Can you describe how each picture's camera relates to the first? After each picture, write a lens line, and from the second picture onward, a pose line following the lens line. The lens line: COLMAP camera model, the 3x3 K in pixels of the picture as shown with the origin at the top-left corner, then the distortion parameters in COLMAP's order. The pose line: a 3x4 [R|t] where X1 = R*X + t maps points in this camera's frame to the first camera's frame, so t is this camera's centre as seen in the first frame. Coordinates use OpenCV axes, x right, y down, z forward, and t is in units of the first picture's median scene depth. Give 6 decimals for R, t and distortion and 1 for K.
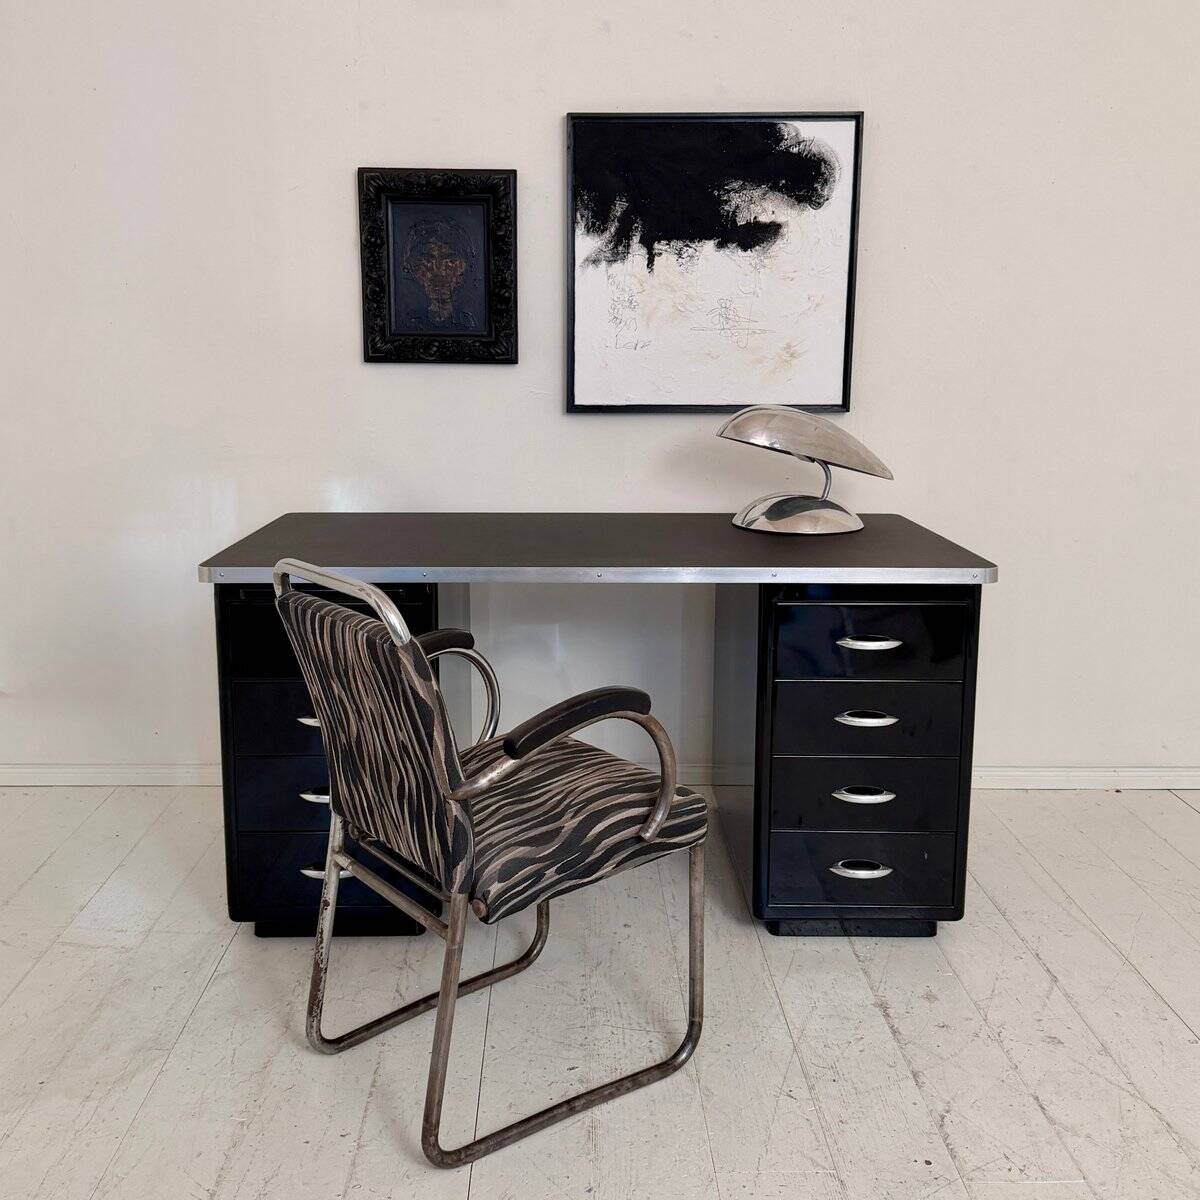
lens RADIAL K [[1222.3, 0, 593.5], [0, 1222.3, 591.7], [0, 0, 1]] dist [-0.013372, 0.000000]
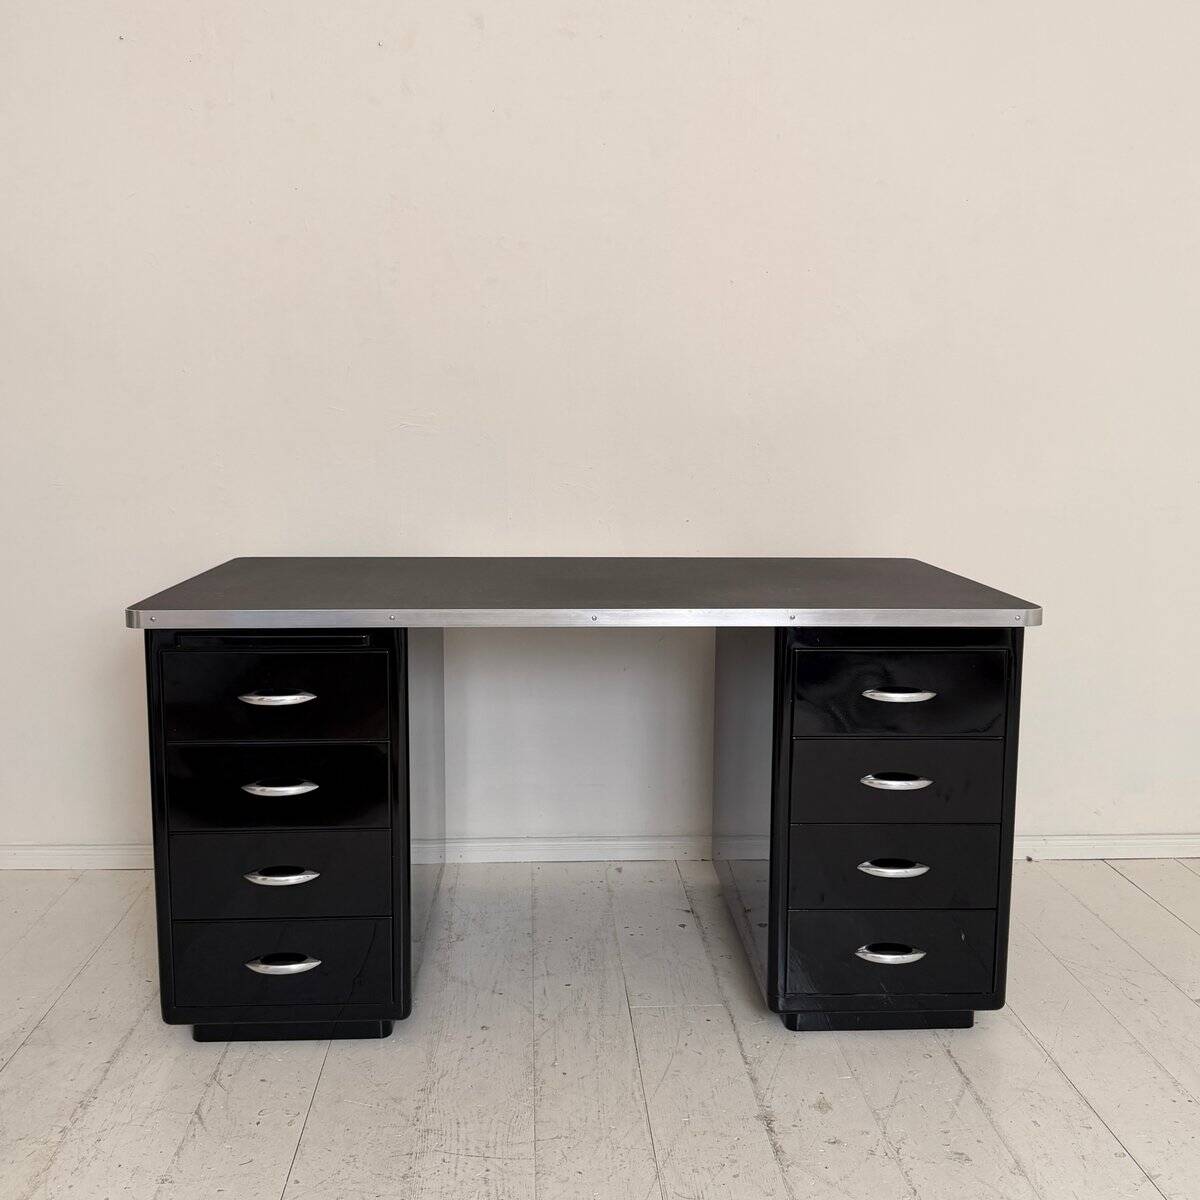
lens RADIAL K [[1222.3, 0, 614.2], [0, 1222.3, 577.1], [0, 0, 1]] dist [-0.013372, 0.000000]
pose [[0.998990, -0.003180, 0.044824, 0.095251], [0.006441, 0.997325, -0.072812, 0.021526], [-0.044472, 0.073028, 0.996338, 0.124364]]
